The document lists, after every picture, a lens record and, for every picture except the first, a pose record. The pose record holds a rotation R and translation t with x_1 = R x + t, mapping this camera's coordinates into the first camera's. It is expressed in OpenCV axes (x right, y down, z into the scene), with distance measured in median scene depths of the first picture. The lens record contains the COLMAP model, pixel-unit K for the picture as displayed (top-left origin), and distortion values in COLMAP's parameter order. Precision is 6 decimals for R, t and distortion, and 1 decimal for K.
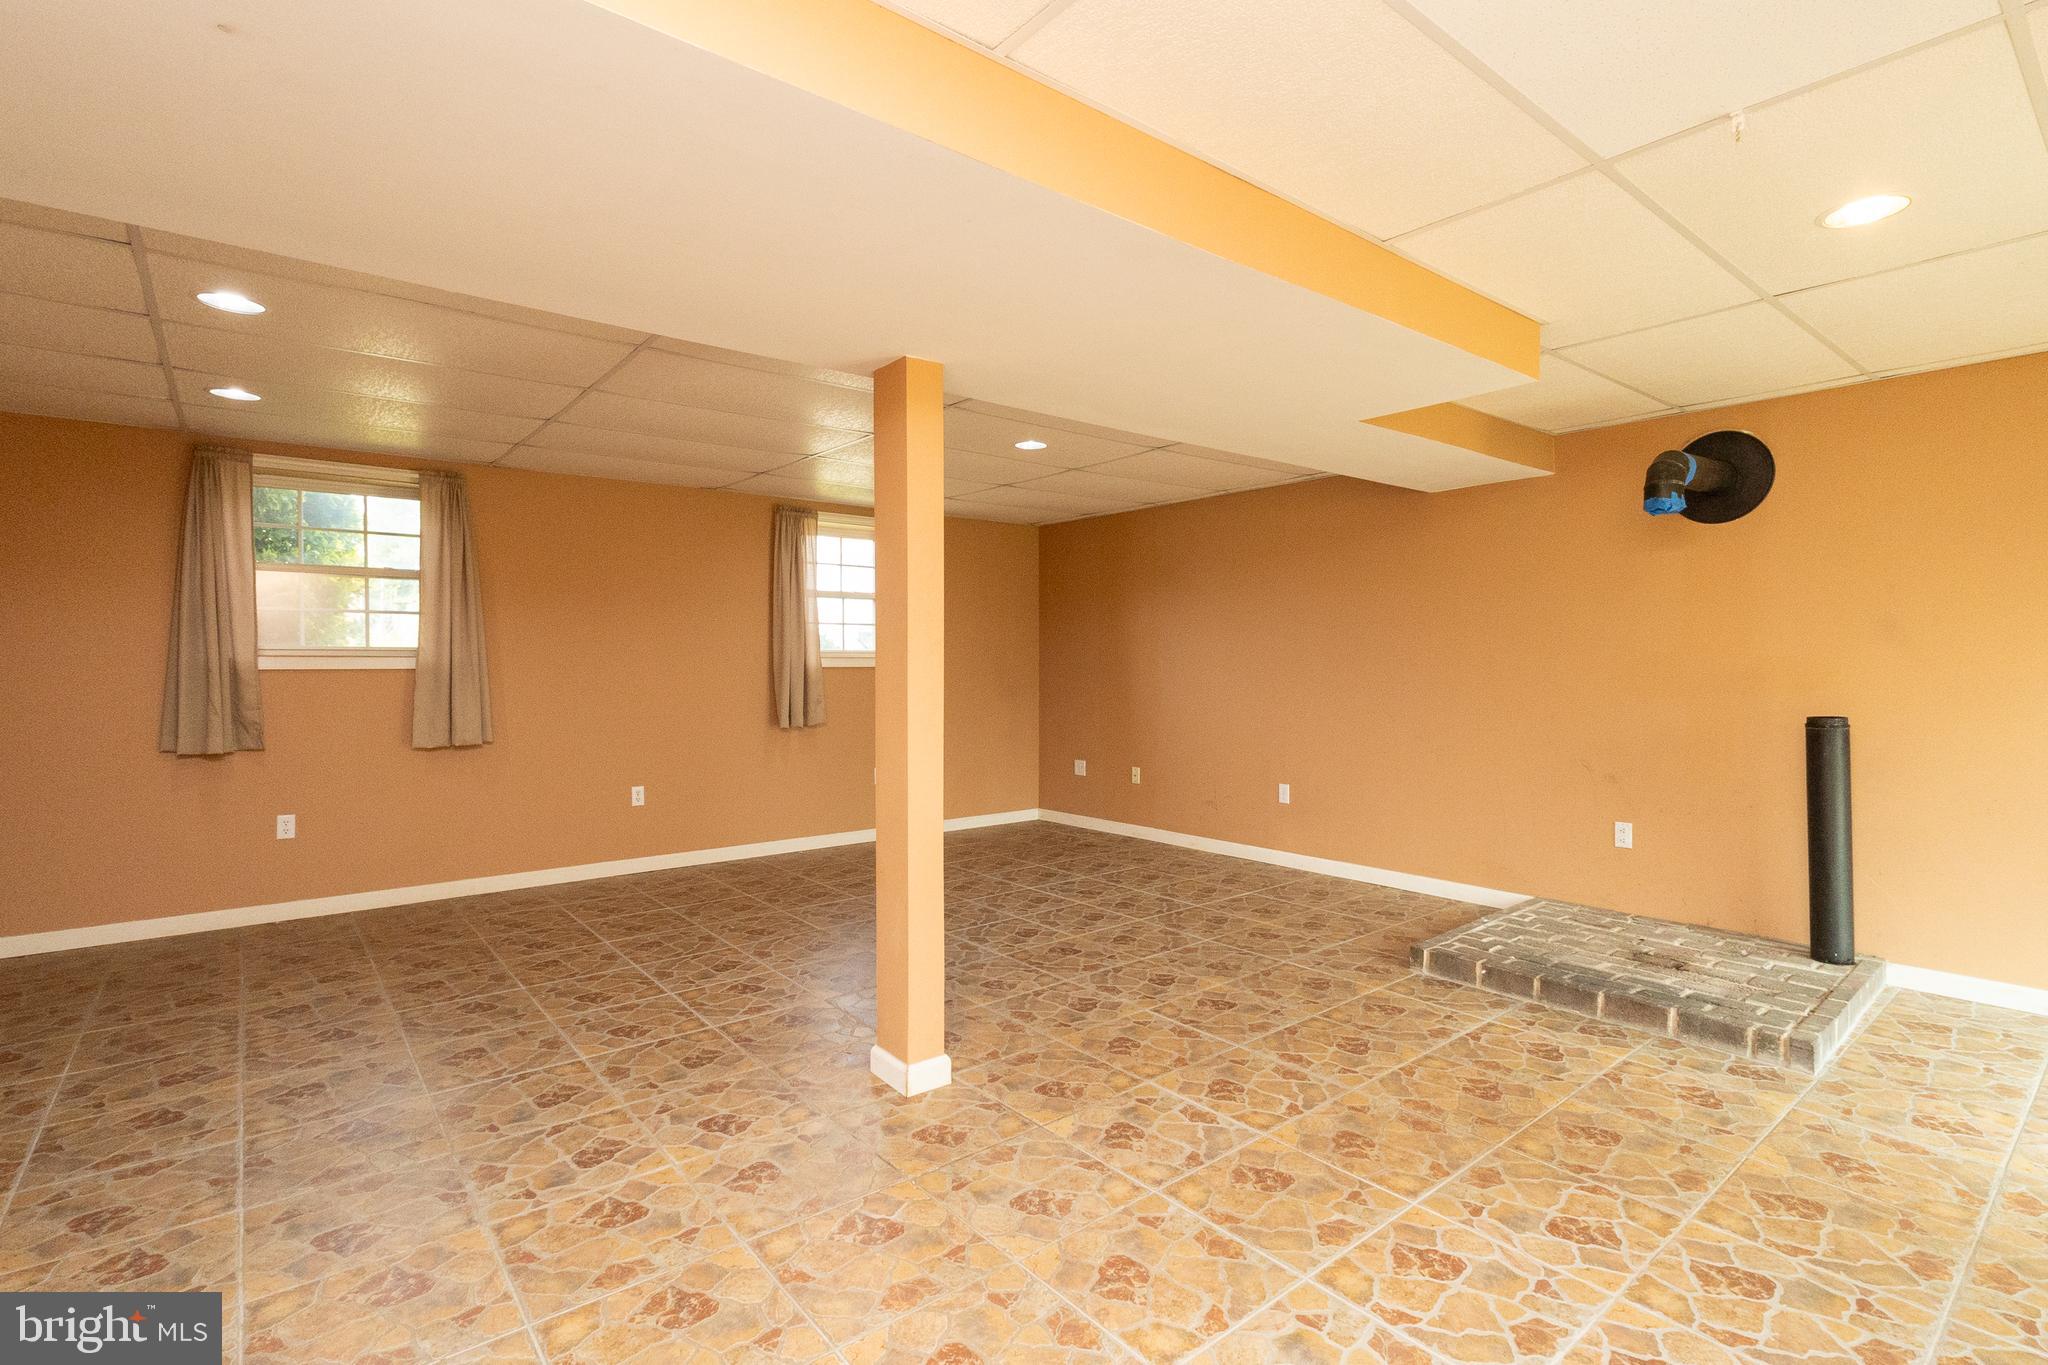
lens RADIAL K [[963.3, 0, 1030.9], [0, 963.3, 692.1], [0, 0, 1]] dist [0.001094, -0.000715]
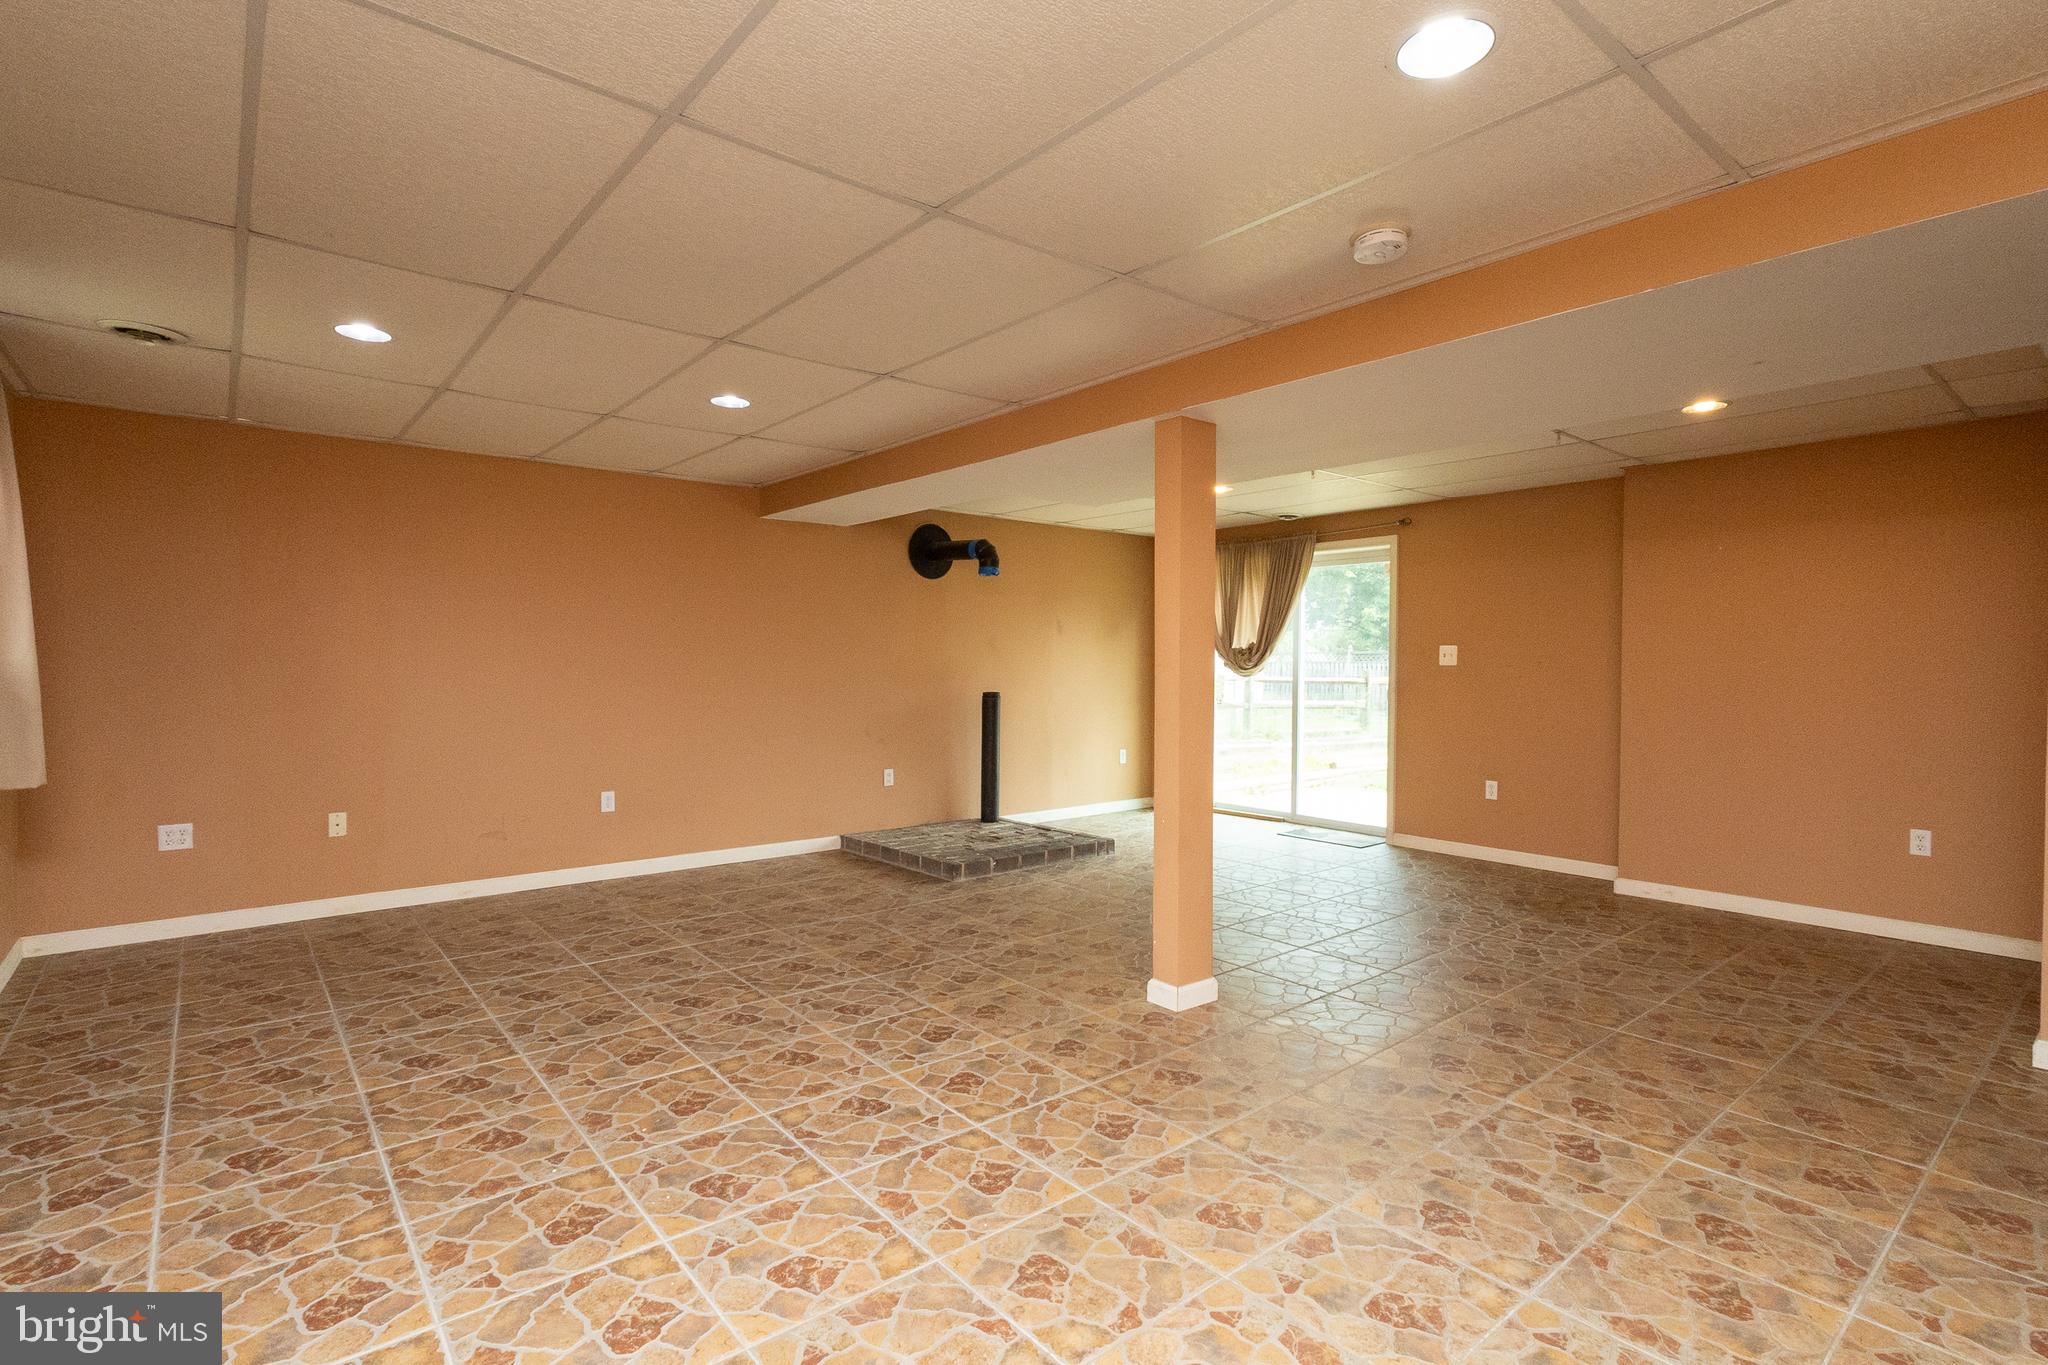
lens RADIAL K [[963.3, 0, 1032.1], [0, 963.3, 675.7], [0, 0, 1]] dist [0.001094, -0.000715]
pose [[-0.004322, -0.011783, 0.999921, -0.883287], [0.027467, 0.999552, 0.011897, -0.021558], [-0.999613, 0.027516, -0.003997, 0.779121]]
